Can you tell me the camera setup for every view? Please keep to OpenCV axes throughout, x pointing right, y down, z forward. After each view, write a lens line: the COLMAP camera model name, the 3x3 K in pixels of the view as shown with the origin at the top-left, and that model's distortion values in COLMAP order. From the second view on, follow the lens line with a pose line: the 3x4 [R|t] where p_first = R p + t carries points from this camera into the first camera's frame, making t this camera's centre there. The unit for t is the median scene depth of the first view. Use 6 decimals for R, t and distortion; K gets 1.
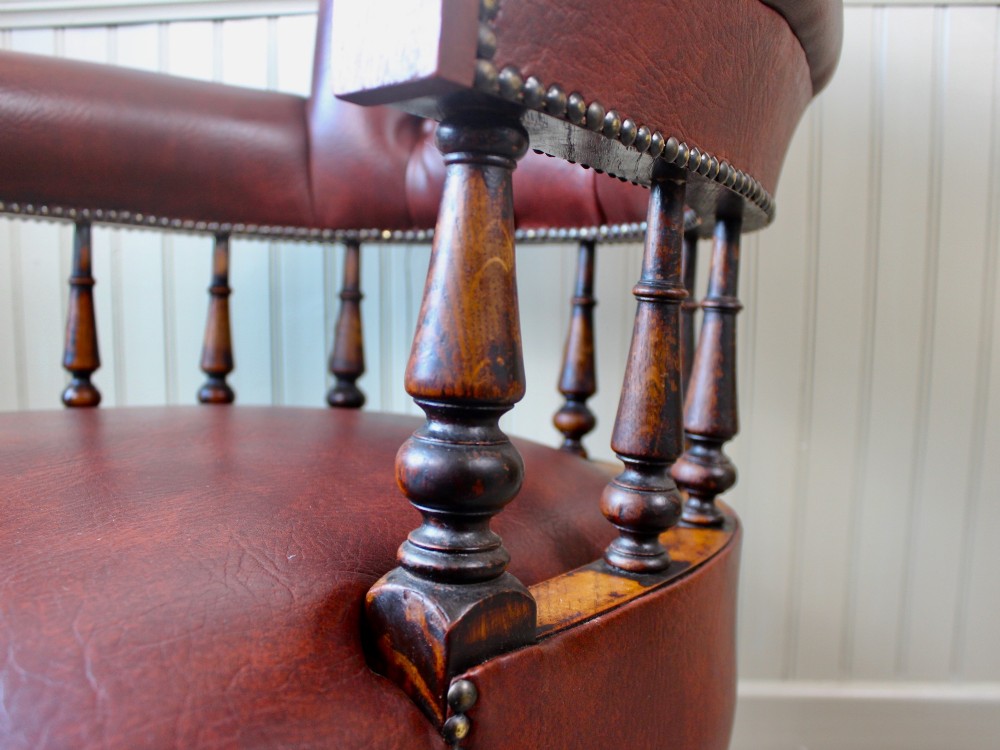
lens RADIAL K [[943.4, 0, 496.6], [0, 943.4, 391.9], [0, 0, 1]] dist [-0.156632, 0.146057]
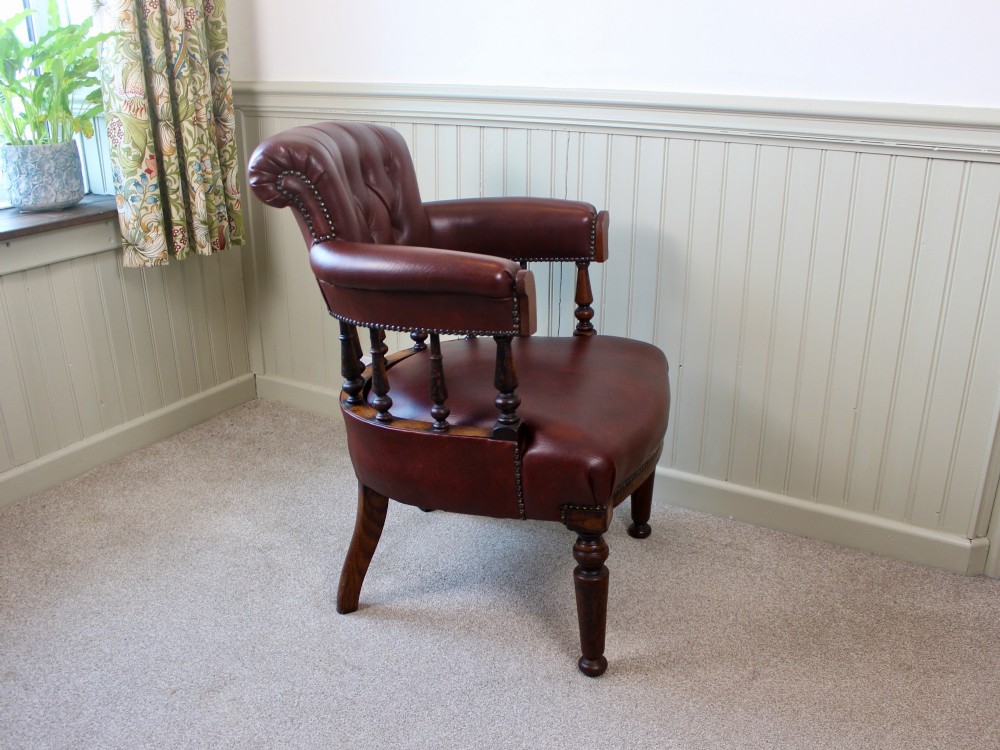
lens RADIAL K [[943.4, 0, 496.6], [0, 943.4, 391.9], [0, 0, 1]] dist [-0.156632, 0.146057]
pose [[0.899978, 0.155100, -0.407411, 1.393842], [-0.059861, 0.969683, 0.236920, -0.833856], [0.431806, -0.188835, 0.881978, -2.478746]]
